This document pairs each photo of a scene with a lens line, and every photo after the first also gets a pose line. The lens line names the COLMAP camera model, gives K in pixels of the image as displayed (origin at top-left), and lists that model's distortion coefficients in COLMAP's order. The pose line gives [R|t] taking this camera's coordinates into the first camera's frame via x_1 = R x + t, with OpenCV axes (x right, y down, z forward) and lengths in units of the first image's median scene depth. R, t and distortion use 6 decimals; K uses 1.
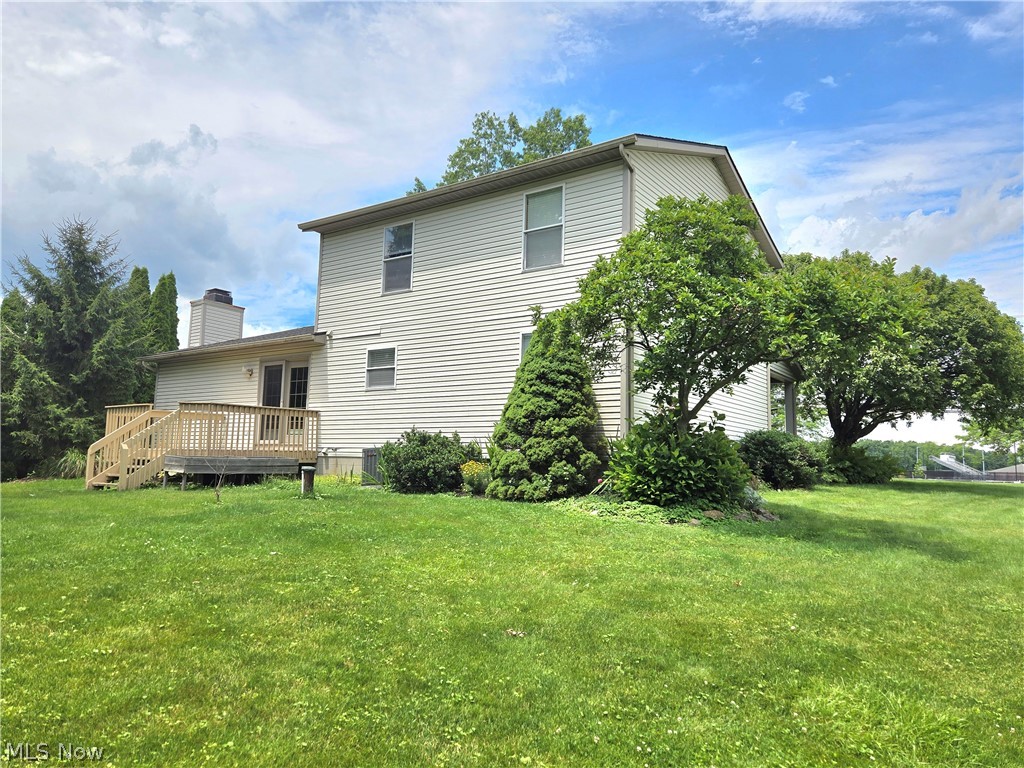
lens RADIAL K [[740.5, 0, 512.0], [0, 740.5, 384.0], [0, 0, 1]] dist [-0.001010, -0.001219]
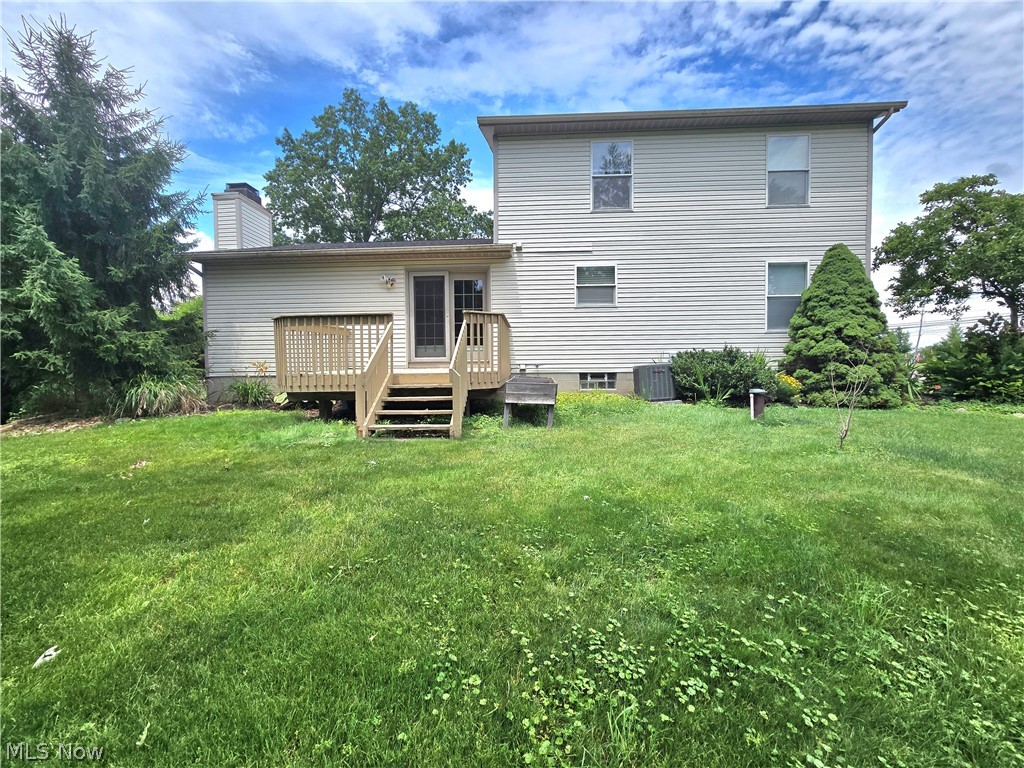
lens RADIAL K [[436.6, 0, 514.8], [0, 436.6, 380.8], [0, 0, 1]] dist [-0.002918, 0.000064]
pose [[0.844289, -0.047409, 0.533787, -0.578551], [-0.031836, 0.989882, 0.138272, 0.027809], [-0.534942, -0.133736, 0.834237, 0.521406]]
